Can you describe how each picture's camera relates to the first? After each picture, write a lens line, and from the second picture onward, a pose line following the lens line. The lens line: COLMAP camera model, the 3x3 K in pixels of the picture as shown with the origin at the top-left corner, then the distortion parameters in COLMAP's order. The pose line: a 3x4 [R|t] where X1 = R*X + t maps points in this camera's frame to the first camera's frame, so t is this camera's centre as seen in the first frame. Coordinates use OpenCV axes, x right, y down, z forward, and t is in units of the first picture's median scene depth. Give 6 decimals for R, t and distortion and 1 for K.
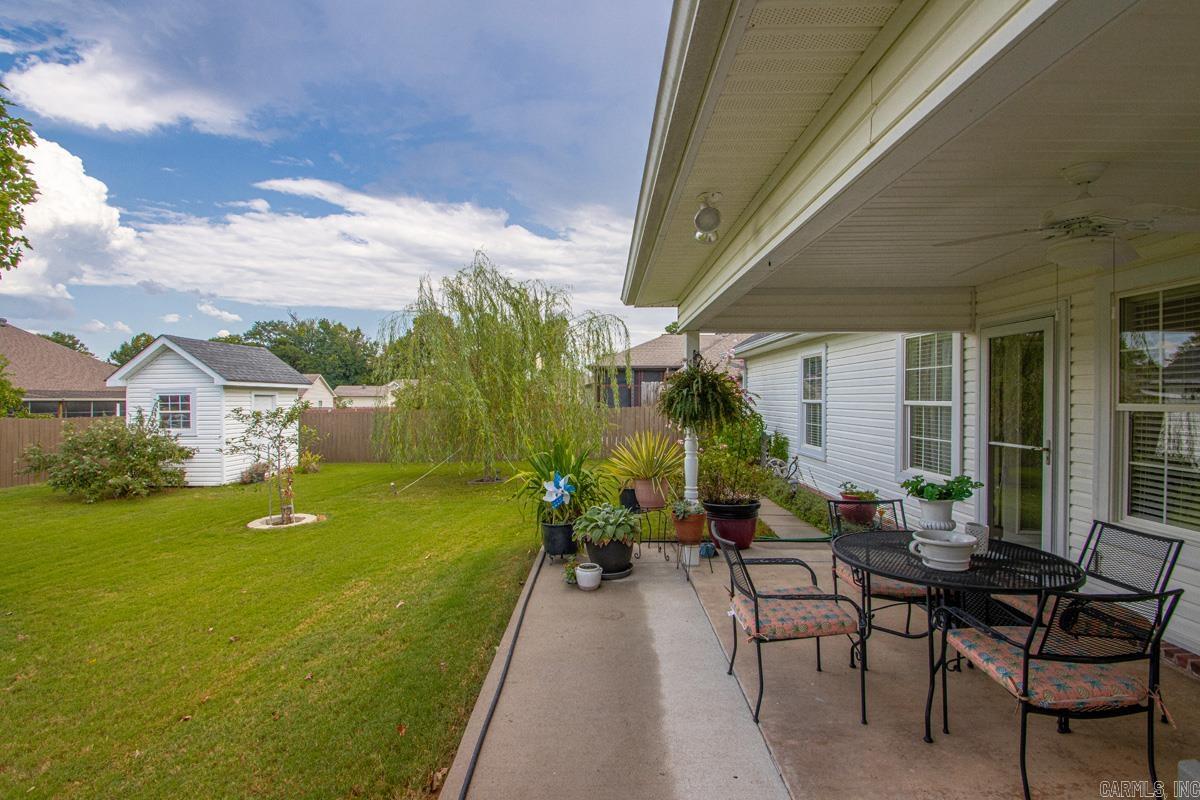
lens RADIAL K [[562.2, 0, 585.1], [0, 562.2, 400.5], [0, 0, 1]] dist [0.017476, -0.017530]
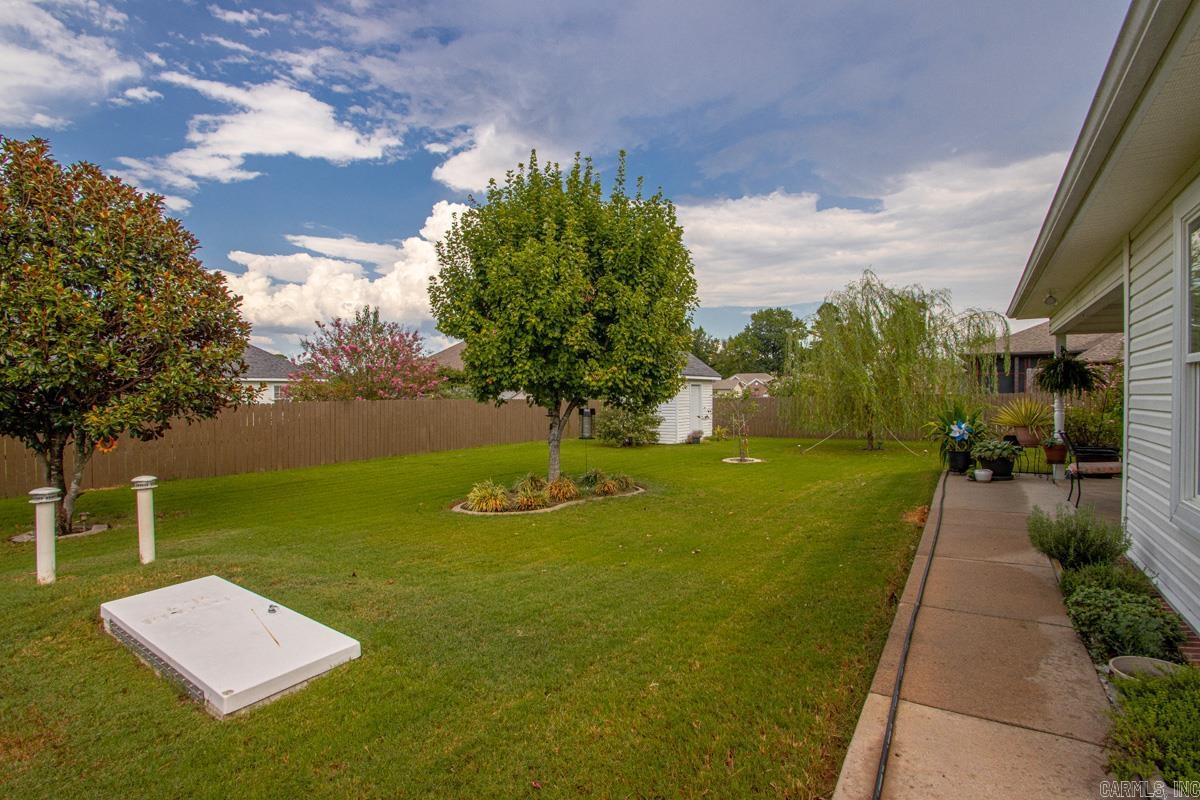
lens RADIAL K [[562.2, 0, 585.1], [0, 562.2, 400.5], [0, 0, 1]] dist [0.017476, -0.017530]
pose [[0.842157, 0.003823, -0.539219, -0.046178], [0.001873, 0.999948, 0.010016, 0.026165], [0.539229, -0.009445, 0.842106, -0.599771]]
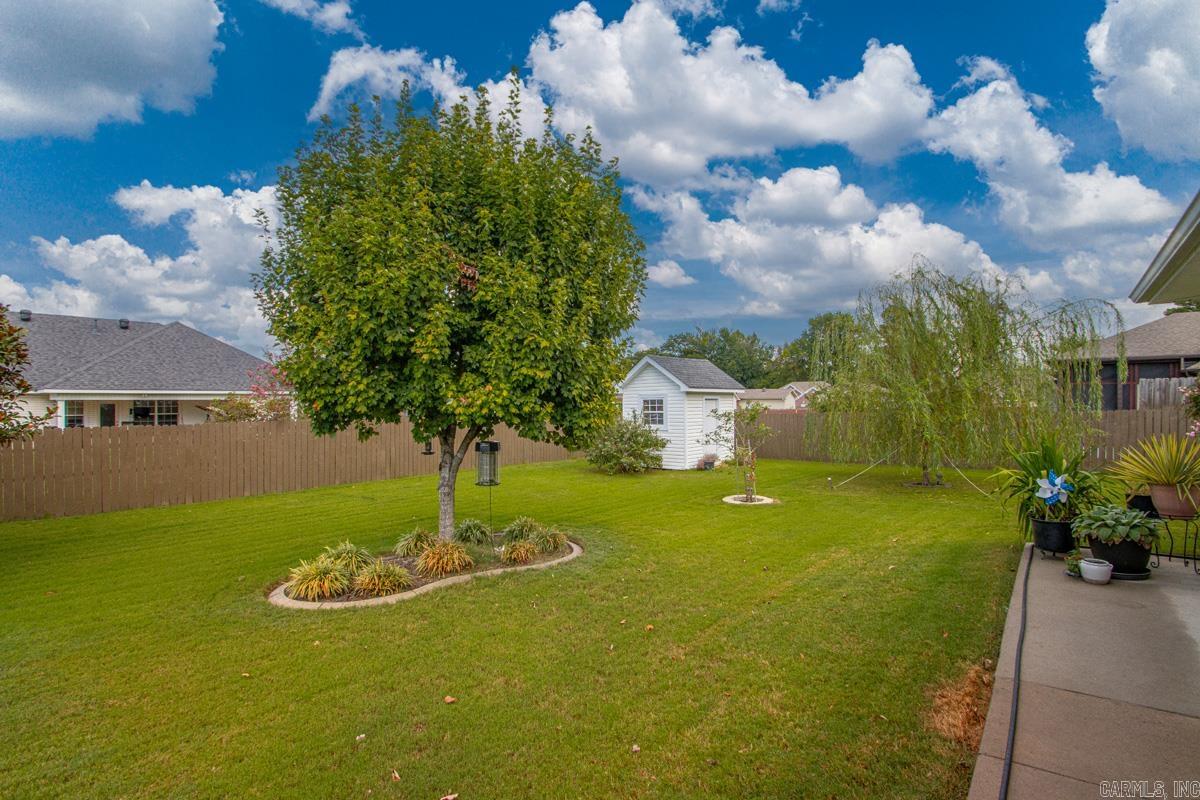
lens RADIAL K [[562.2, 0, 585.1], [0, 562.2, 400.5], [0, 0, 1]] dist [0.017476, -0.017530]
pose [[0.784972, -0.005263, -0.619509, -0.044253], [0.002577, 0.999983, -0.005229, -0.000471], [0.619526, 0.002508, 0.784972, -0.203689]]
